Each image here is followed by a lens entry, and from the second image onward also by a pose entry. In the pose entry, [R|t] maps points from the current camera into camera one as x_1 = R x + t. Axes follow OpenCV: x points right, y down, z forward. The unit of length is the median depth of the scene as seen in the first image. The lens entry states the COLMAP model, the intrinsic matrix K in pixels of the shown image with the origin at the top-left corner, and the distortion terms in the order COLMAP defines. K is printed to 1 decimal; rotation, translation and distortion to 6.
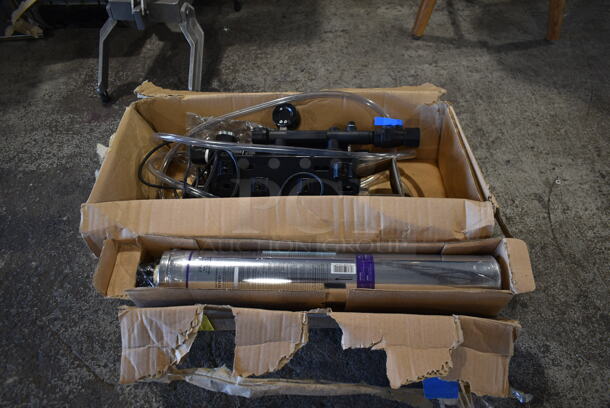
lens RADIAL K [[465.7, 0, 306.7], [0, 465.7, 205.6], [0, 0, 1]] dist [-0.011907, 0.011163]
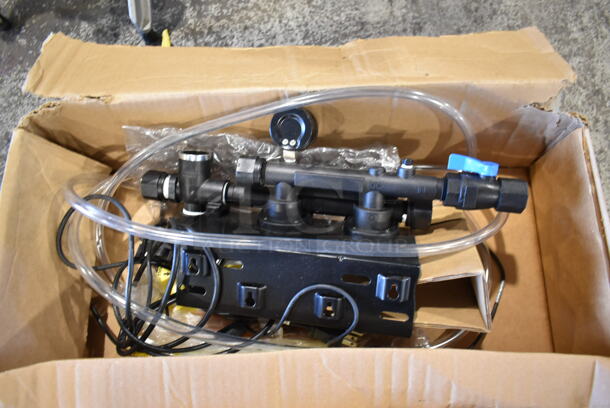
lens RADIAL K [[465.7, 0, 307.3], [0, 465.7, 201.1], [0, 0, 1]] dist [-0.011907, 0.011163]
pose [[0.999928, 0.008132, -0.008786, -0.021000], [-0.003655, 0.906212, 0.422808, -0.348260], [0.011400, -0.422746, 0.906177, 0.421646]]
